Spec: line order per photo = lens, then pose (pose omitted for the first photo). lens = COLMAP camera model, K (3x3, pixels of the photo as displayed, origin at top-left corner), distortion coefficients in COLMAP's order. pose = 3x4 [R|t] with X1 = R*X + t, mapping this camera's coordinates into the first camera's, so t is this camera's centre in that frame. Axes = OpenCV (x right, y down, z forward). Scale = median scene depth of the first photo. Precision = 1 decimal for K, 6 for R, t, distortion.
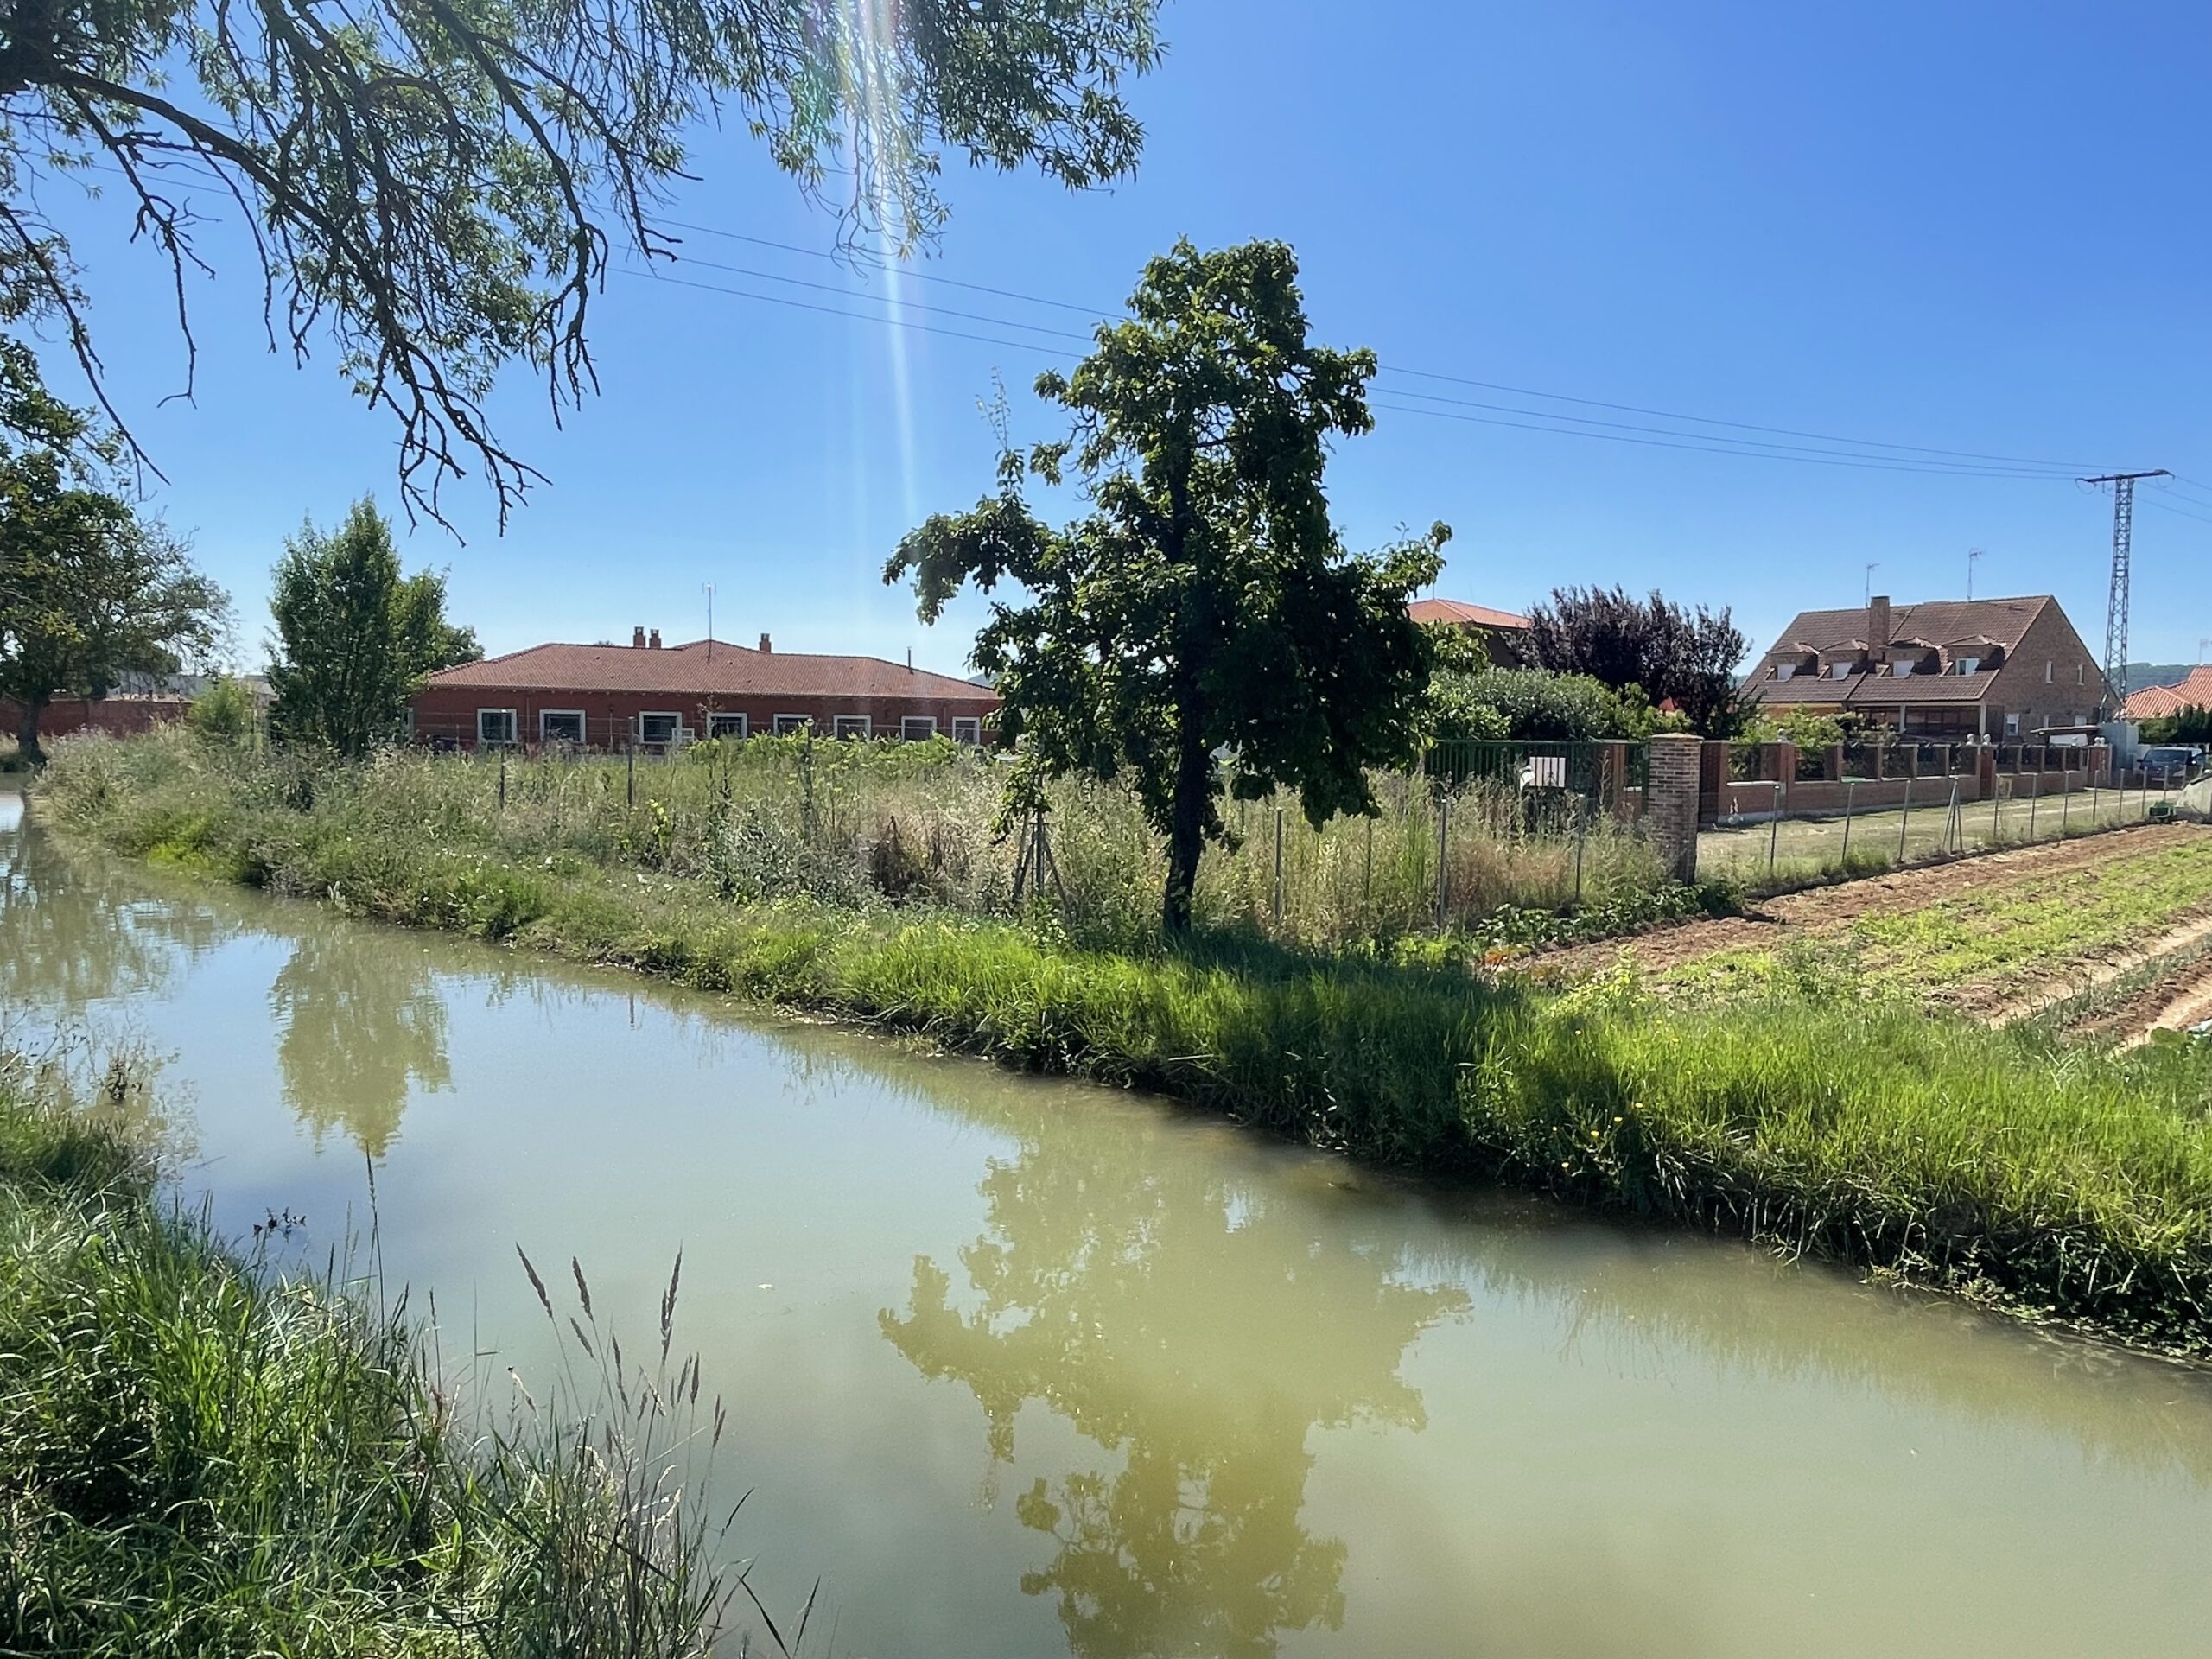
lens RADIAL K [[1434.2, 0, 1106.0], [0, 1434.2, 829.5], [0, 0, 1]] dist [0.006574, -0.027133]
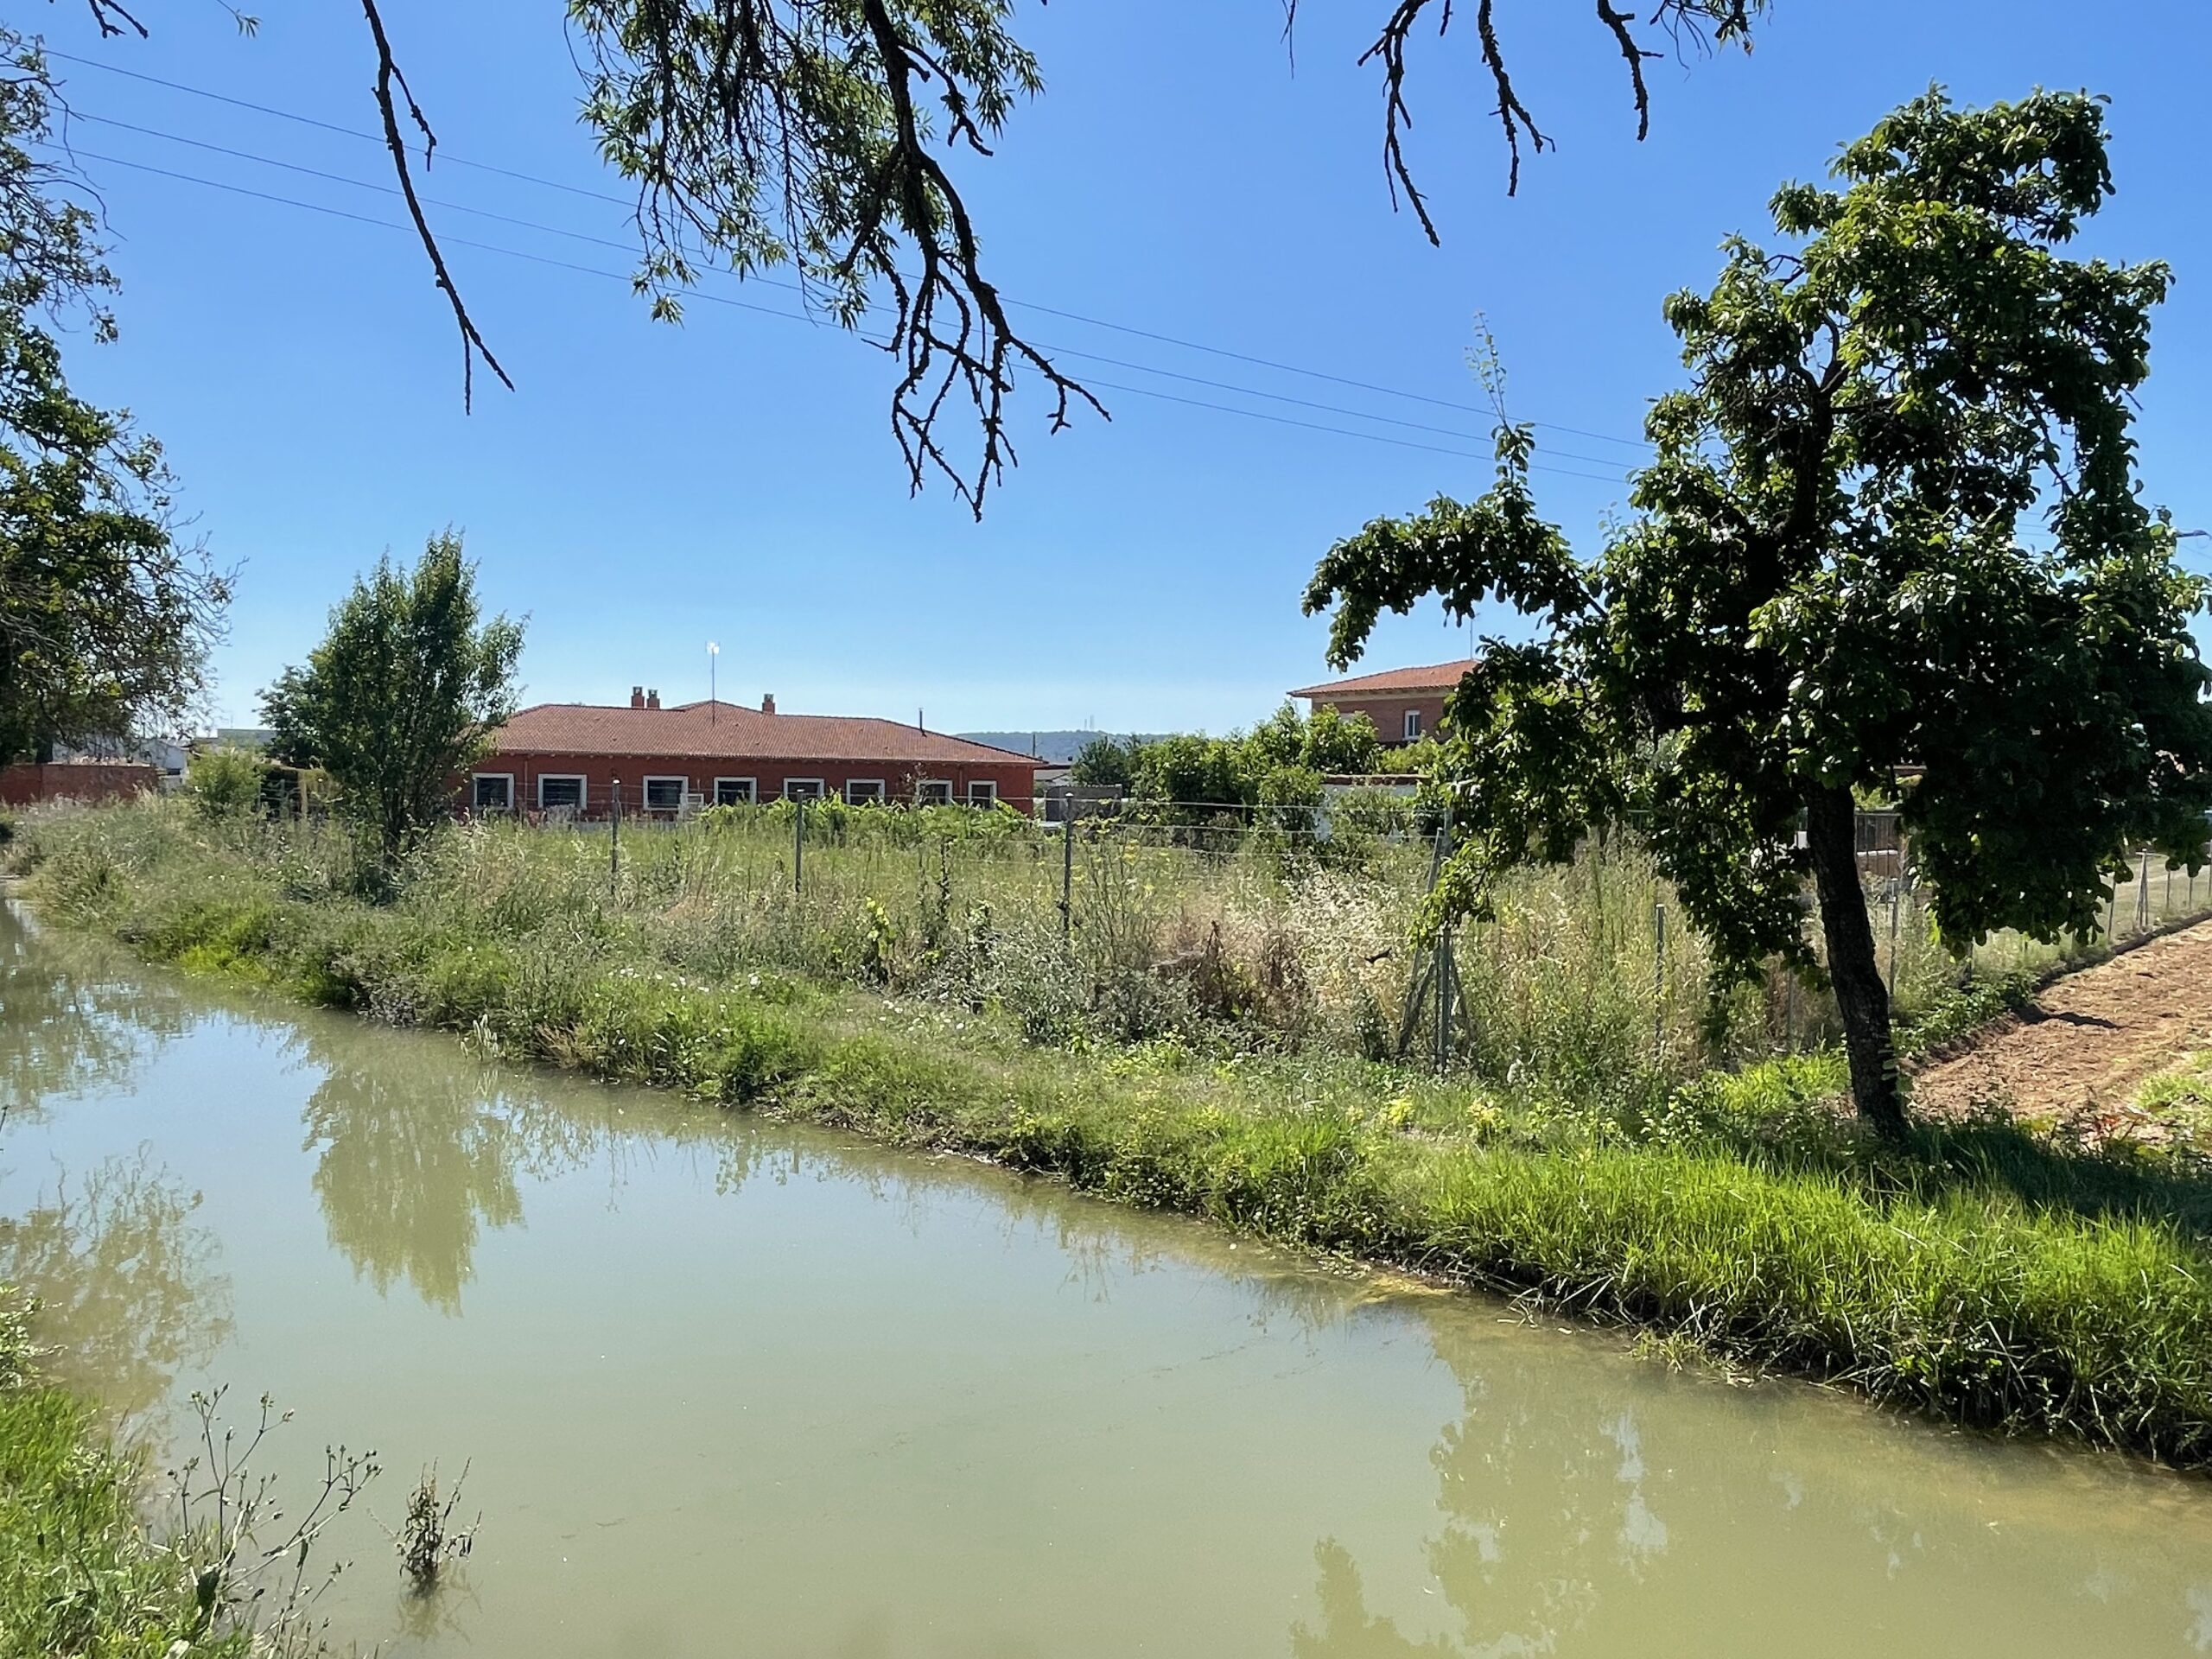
lens RADIAL K [[1437.2, 0, 1106.0], [0, 1437.2, 829.5], [0, 0, 1]] dist [0.029176, -0.048190]
pose [[0.999674, -0.002418, 0.025410, -0.166799], [0.003503, 0.999080, -0.042738, -0.019005], [-0.025283, 0.042813, 0.998763, 0.170241]]
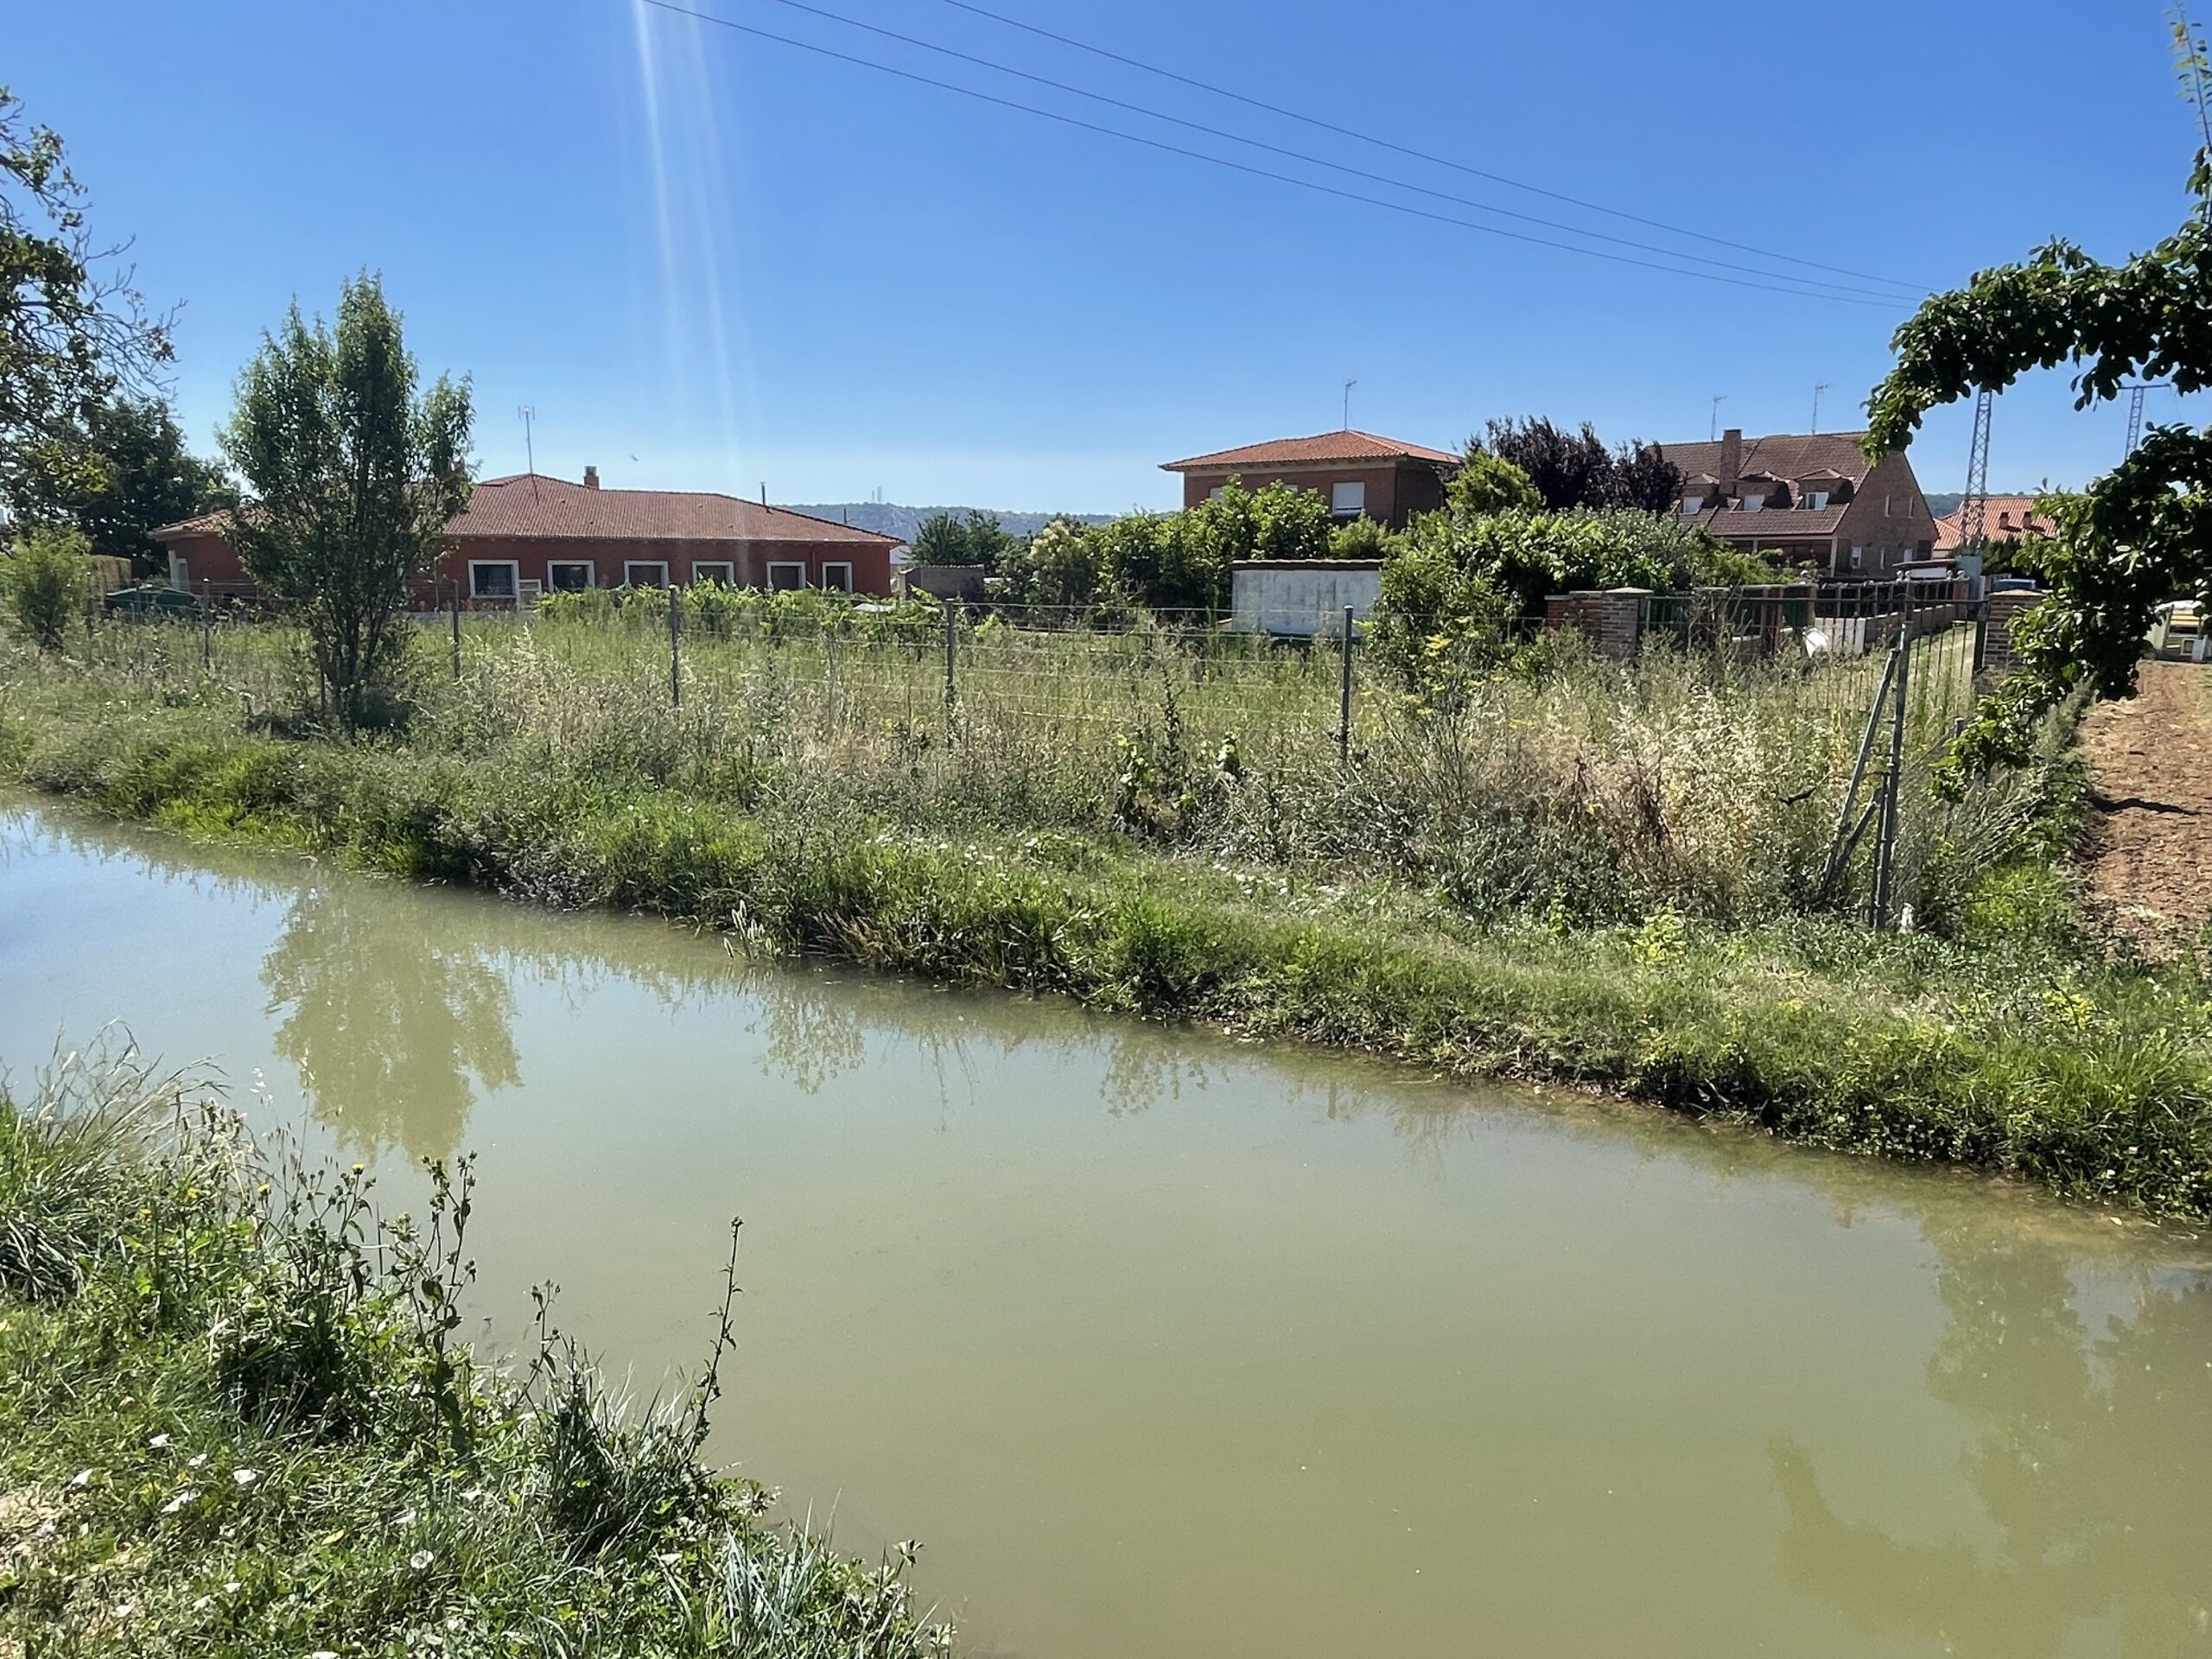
lens RADIAL K [[1444.6, 0, 1106.0], [0, 1444.6, 829.5], [0, 0, 1]] dist [-0.005378, 0.001685]
pose [[0.986403, -0.039392, 0.159553, -0.346816], [0.021473, 0.993418, 0.112514, -0.041376], [-0.162935, -0.107558, 0.980757, 0.281487]]
